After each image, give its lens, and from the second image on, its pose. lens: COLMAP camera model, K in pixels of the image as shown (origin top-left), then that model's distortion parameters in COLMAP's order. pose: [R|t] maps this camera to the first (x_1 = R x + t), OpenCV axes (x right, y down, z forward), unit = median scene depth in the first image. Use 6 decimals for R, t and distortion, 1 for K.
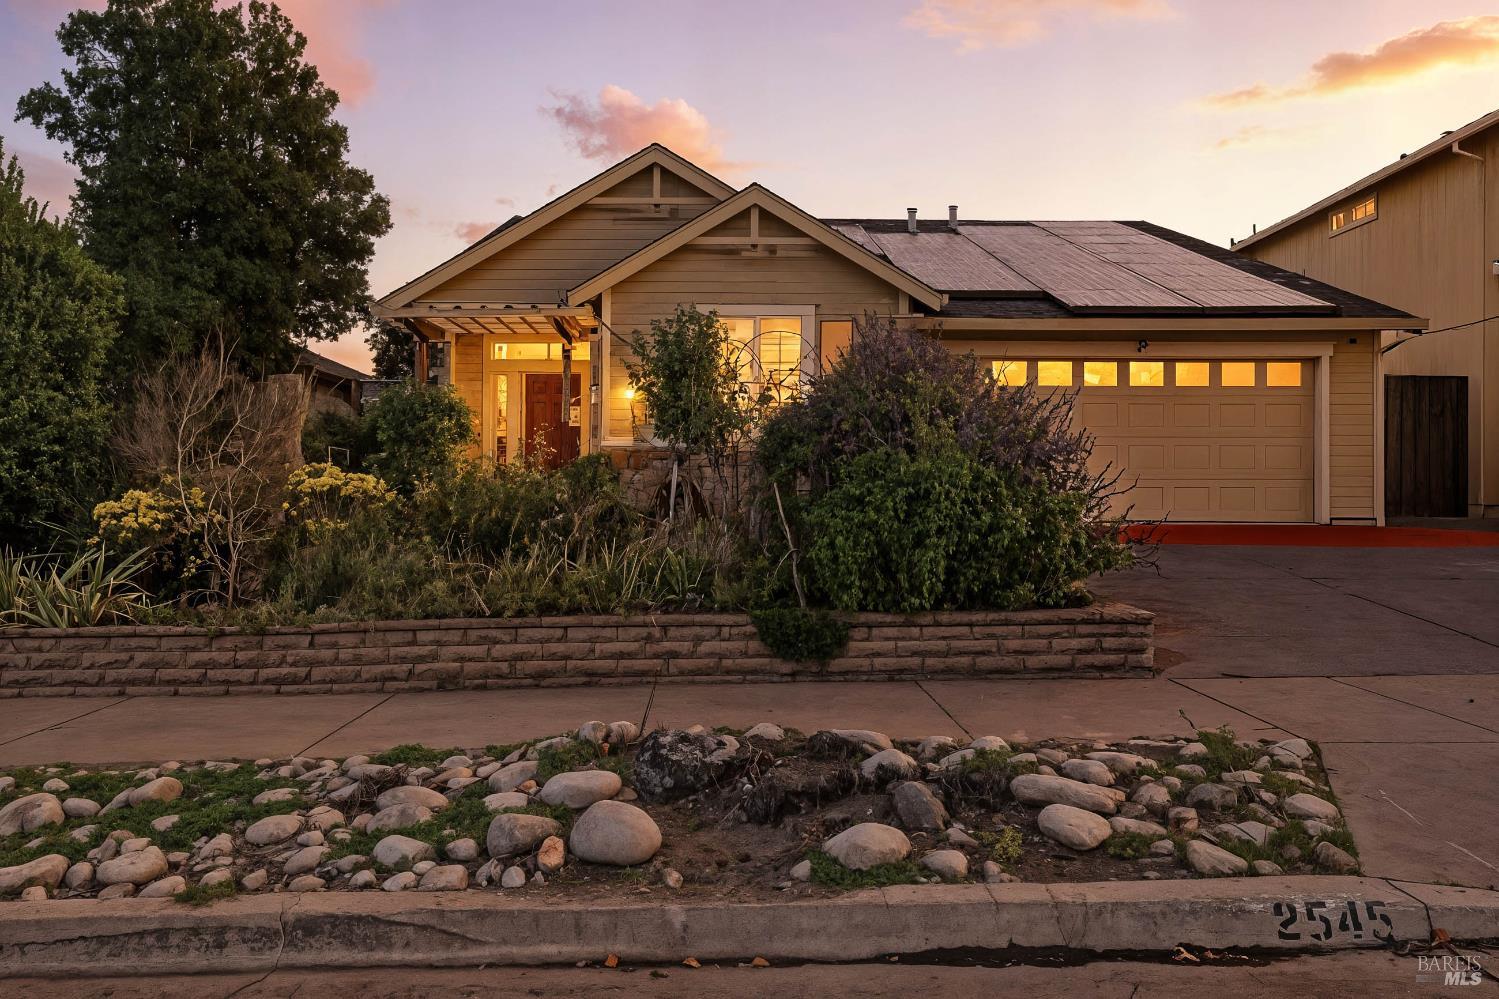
lens RADIAL K [[1021.5, 0, 745.3], [0, 1021.5, 502.9], [0, 0, 1]] dist [-0.015987, 0.011712]
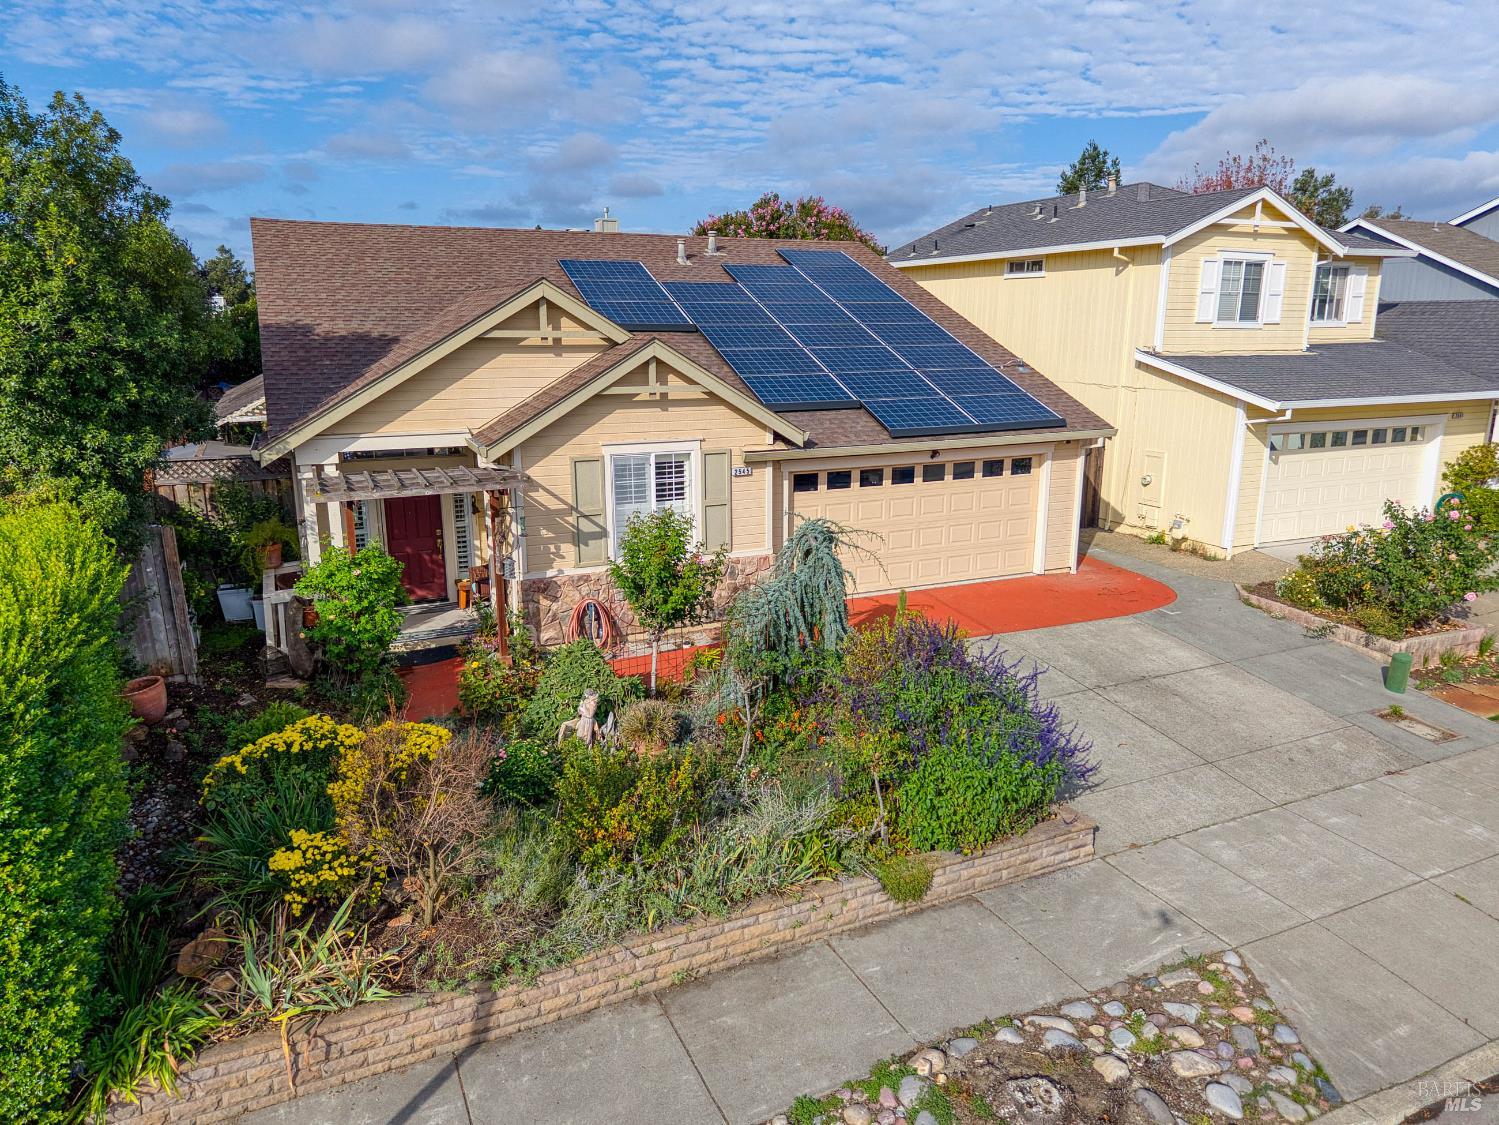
lens RADIAL K [[994.5, 0, 750.2], [0, 994.5, 561.9], [0, 0, 1]] dist [0.023361, -0.022944]
pose [[0.915320, -0.093899, 0.391627, -0.612988], [-0.000352, 0.972252, 0.233937, -0.600048], [-0.402727, -0.214266, 0.889888, -0.080452]]
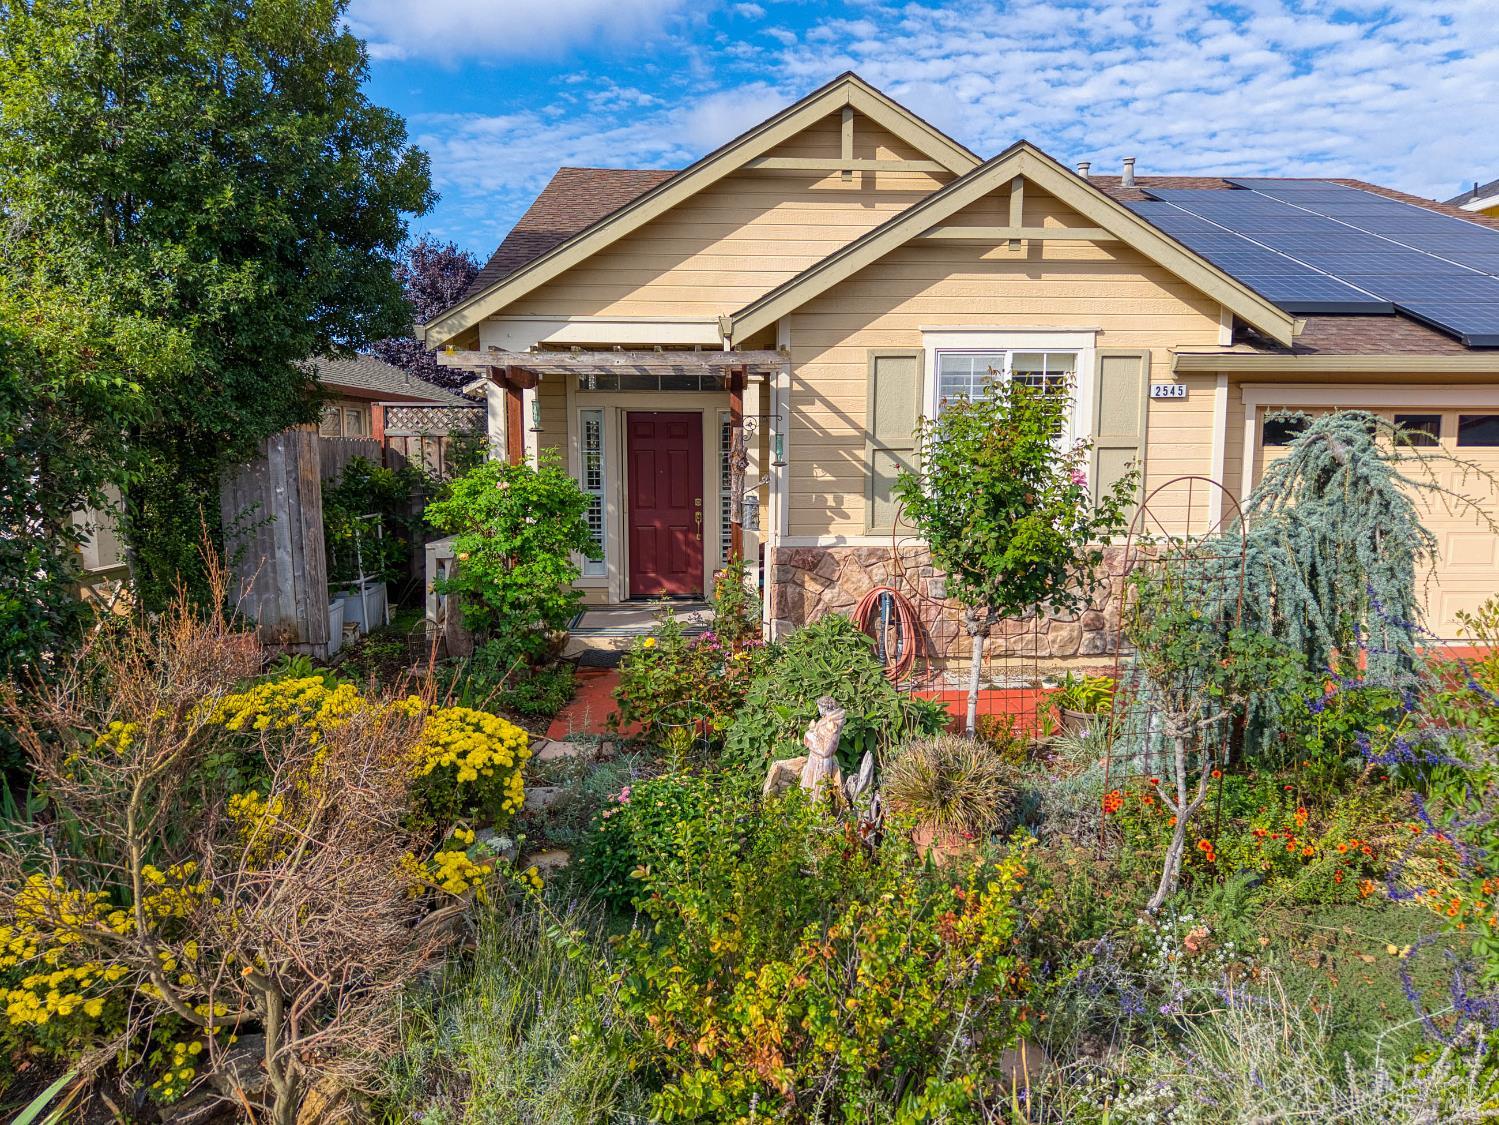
lens RADIAL K [[994.5, 0, 739.5], [0, 994.5, 570.7], [0, 0, 1]] dist [0.023361, -0.022944]
pose [[0.999726, -0.002478, 0.023271, -0.333497], [-0.000590, 0.991392, 0.130923, -0.233995], [-0.023395, -0.130901, 0.991119, 0.630146]]
